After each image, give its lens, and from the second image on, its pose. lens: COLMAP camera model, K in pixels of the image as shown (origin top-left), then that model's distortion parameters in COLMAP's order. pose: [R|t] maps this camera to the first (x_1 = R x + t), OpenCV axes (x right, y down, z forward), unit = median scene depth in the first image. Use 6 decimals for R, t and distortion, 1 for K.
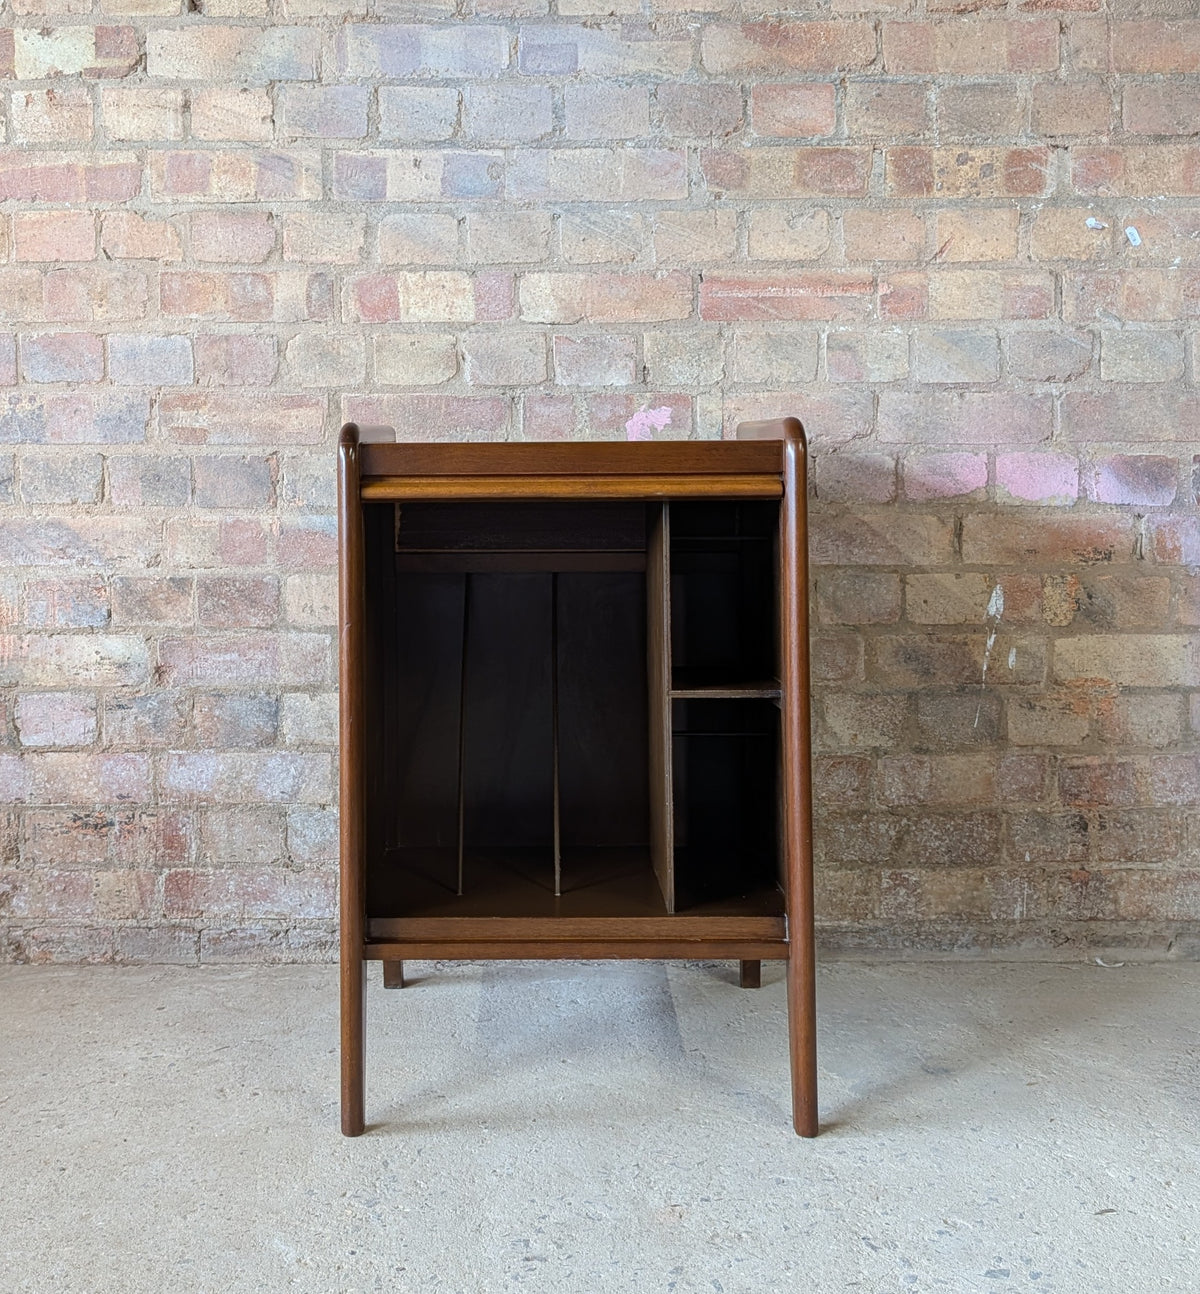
lens RADIAL K [[1601.4, 0, 522.7], [0, 1601.4, 538.0], [0, 0, 1]] dist [0.025069, 0.000000]
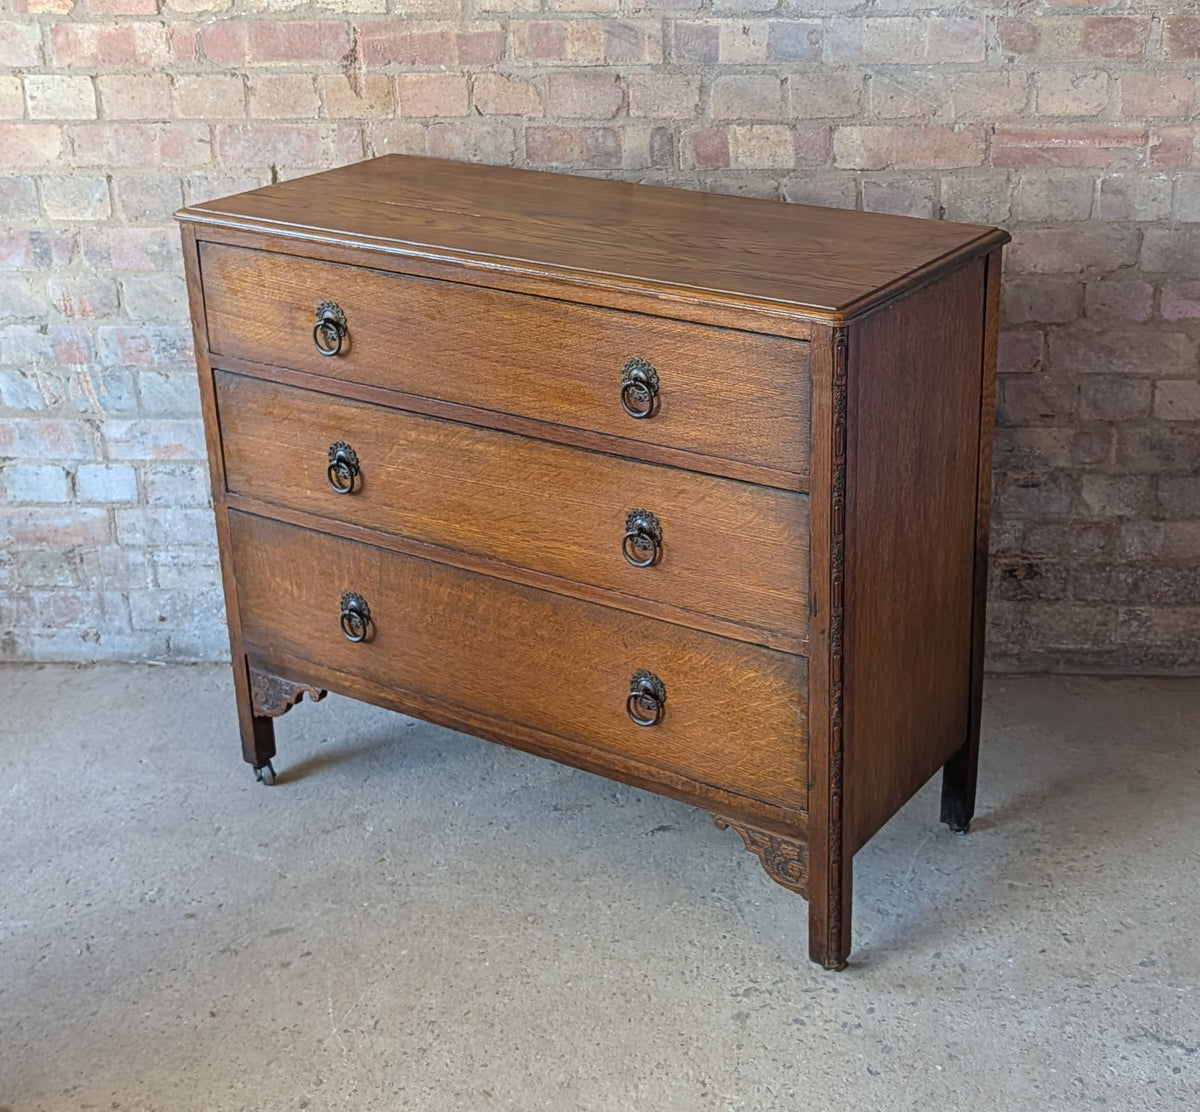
lens RADIAL K [[1841.2, 0, 691.3], [0, 1841.2, 497.0], [0, 0, 1]] dist [0.034681, 0.000000]
pose [[0.998520, 0.009057, -0.053629, -0.031009], [0.008456, 0.948197, 0.317570, -0.333970], [0.053727, -0.317554, 0.946717, -0.343454]]
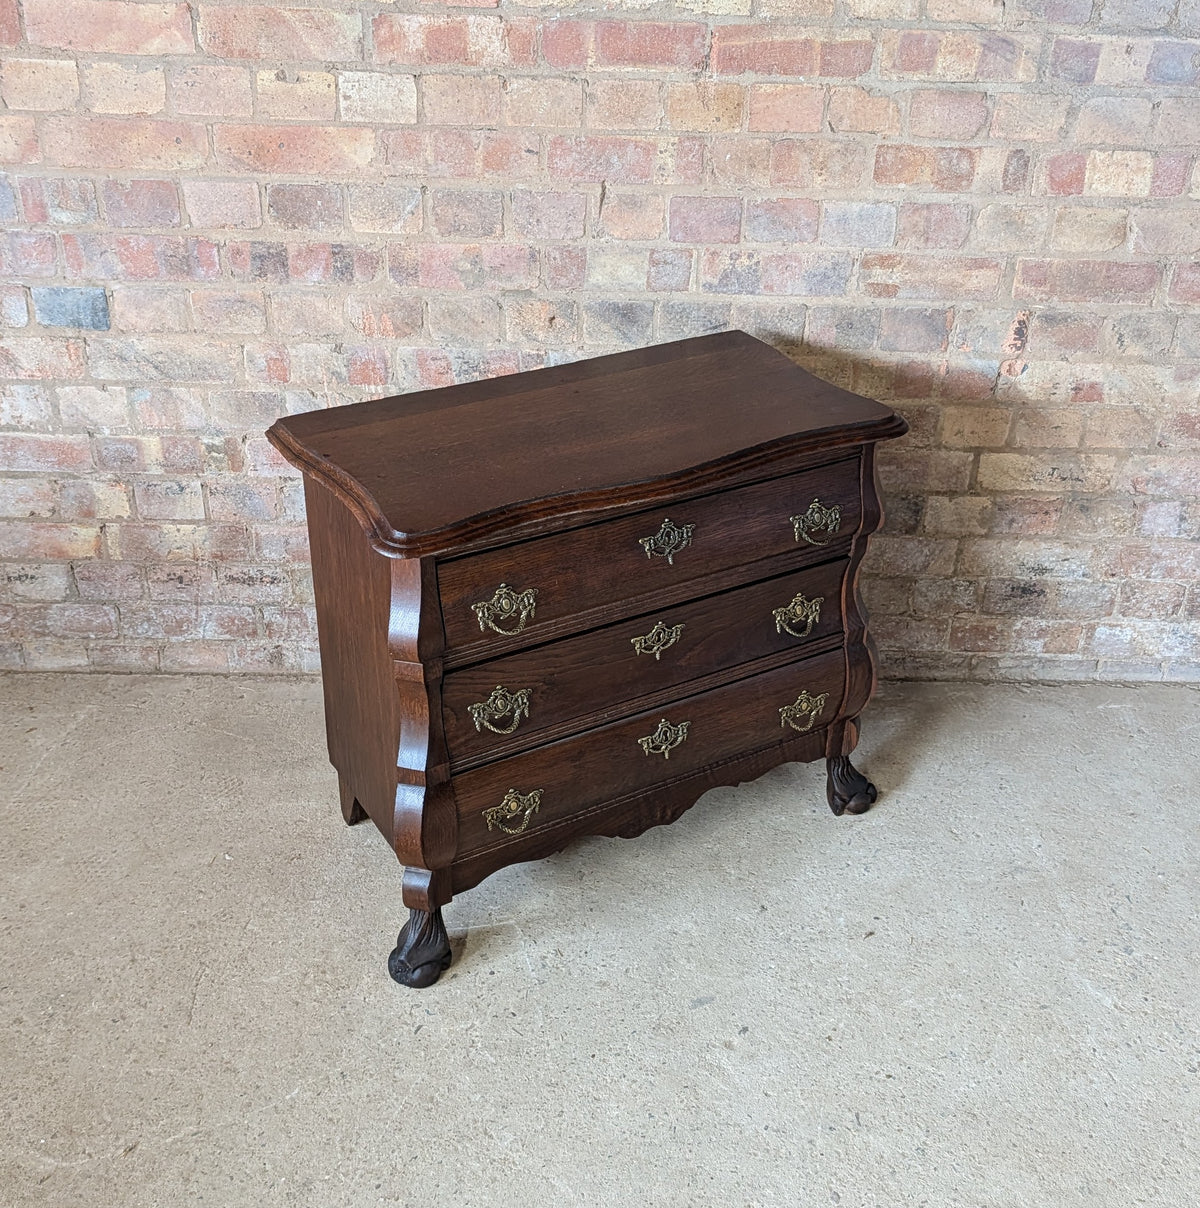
lens RADIAL K [[1440.4, 0, 628.4], [0, 1440.4, 621.4], [0, 0, 1]] dist [0.012355, 0.000000]
pose [[0.998389, 0.011635, 0.055535, -0.447708], [-0.036248, 0.883777, 0.466503, -0.332633], [-0.043653, -0.467764, 0.882775, -0.020934]]
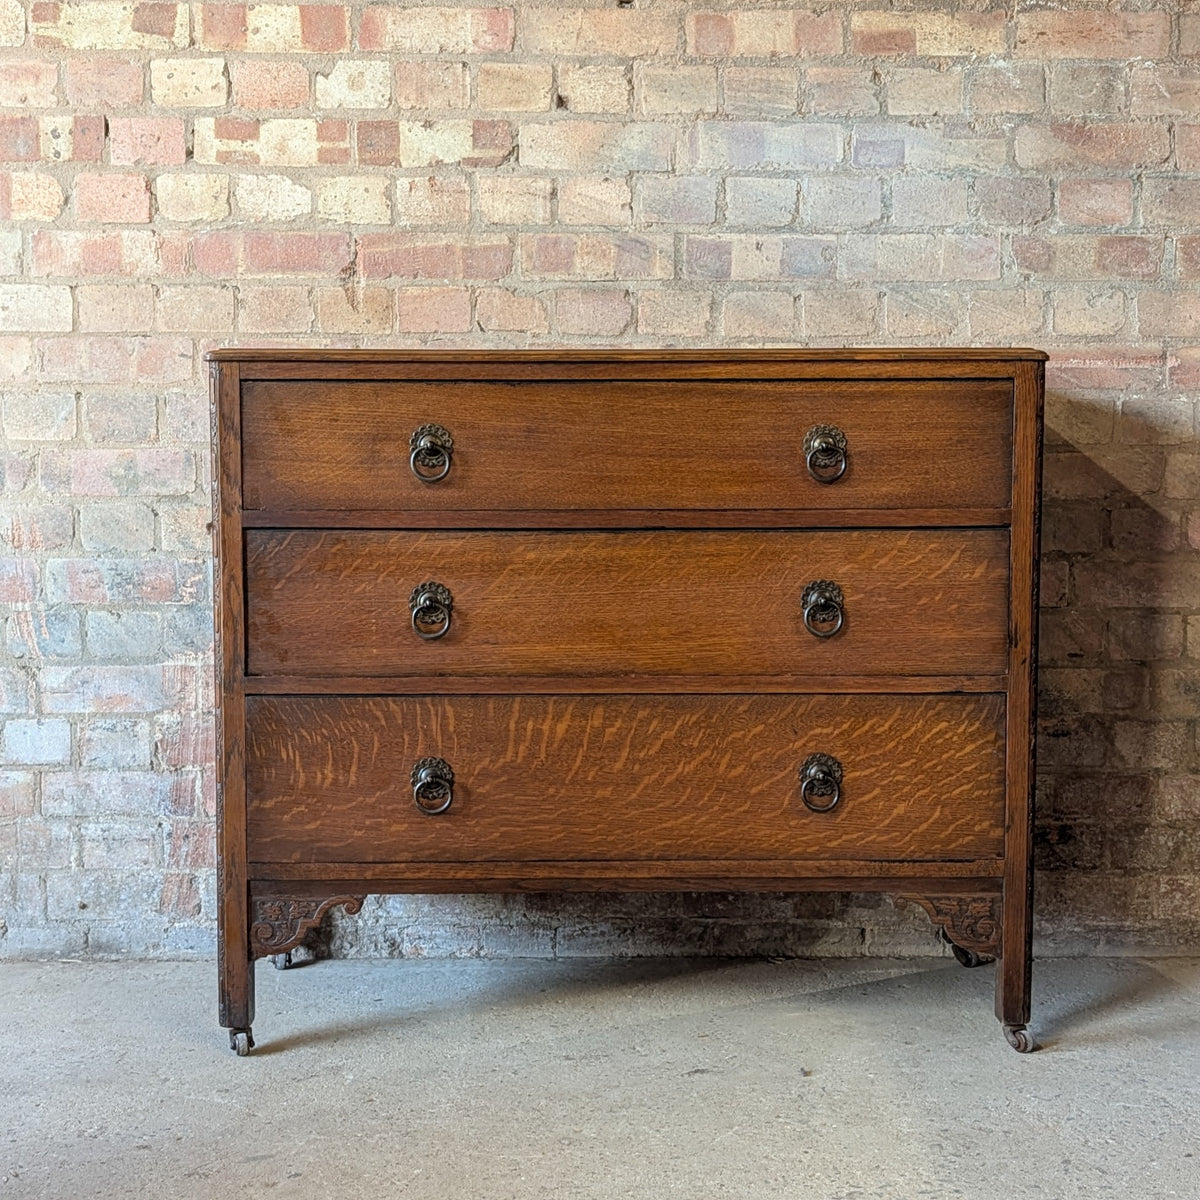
lens RADIAL K [[1791.6, 0, 633.7], [0, 1791.6, 618.6], [0, 0, 1]] dist [0.035813, 0.000000]
pose [[0.999712, 0.004484, 0.023582, -0.180576], [-0.005177, 0.999554, 0.029406, -0.010388], [-0.023440, -0.029520, 0.999289, -0.255379]]
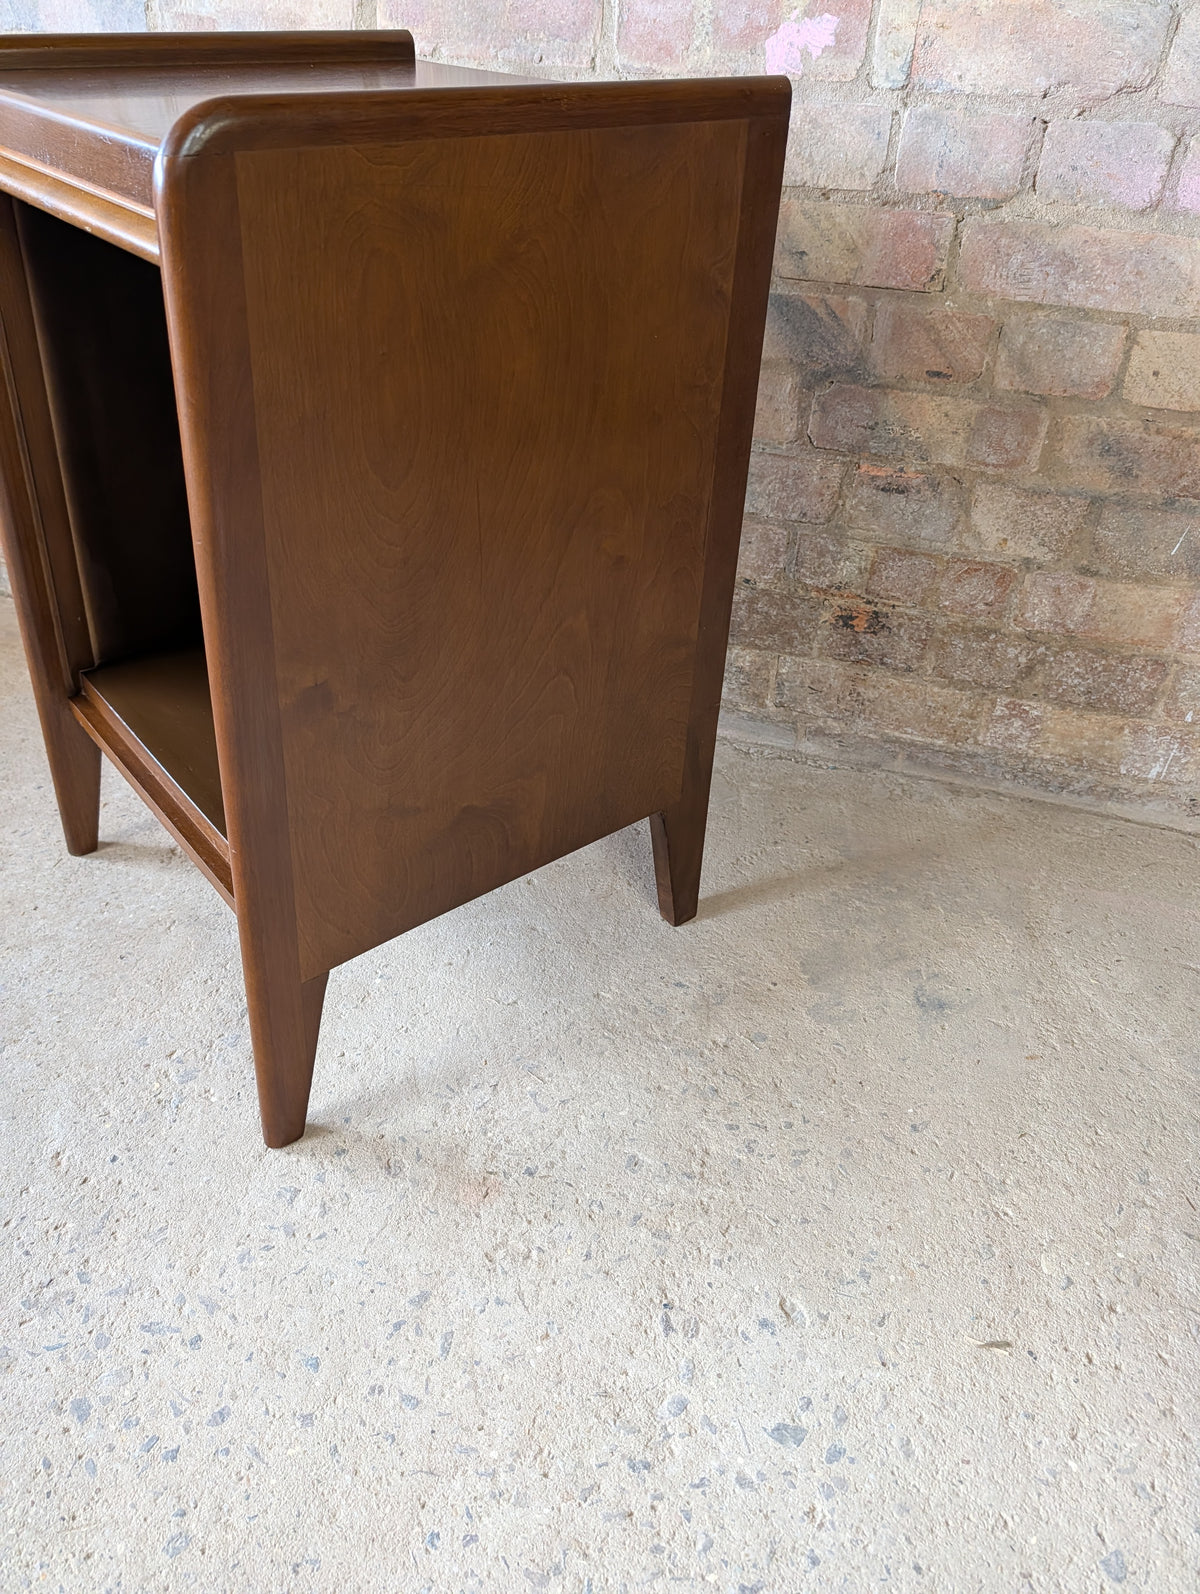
lens RADIAL K [[1148.7, 0, 584.4], [0, 1148.7, 796.5], [0, 0, 1]] dist [0.007663, -0.011757]
pose [[0.952523, 0.207805, -0.222523, 0.164576], [-0.054567, 0.835547, 0.546702, -0.066520], [0.299536, -0.508604, 0.807218, 0.431427]]
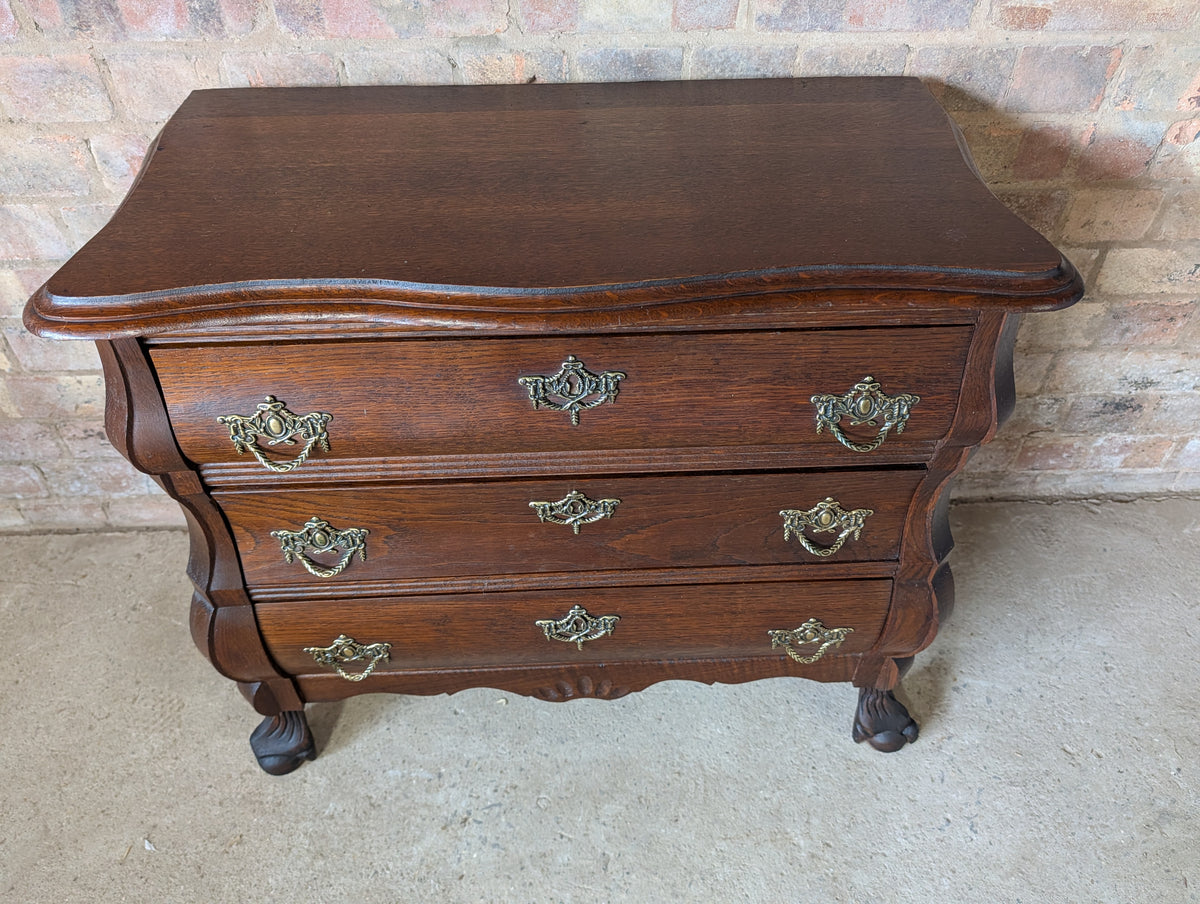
lens RADIAL K [[864.7, 0, 610.4], [0, 864.7, 458.5], [0, 0, 1]] dist [0.007663, -0.011757]
pose [[0.998298, -0.033020, 0.048075, -0.435650], [-0.005828, 0.763690, 0.645557, -0.170095], [-0.058031, -0.644739, 0.762197, 0.561832]]
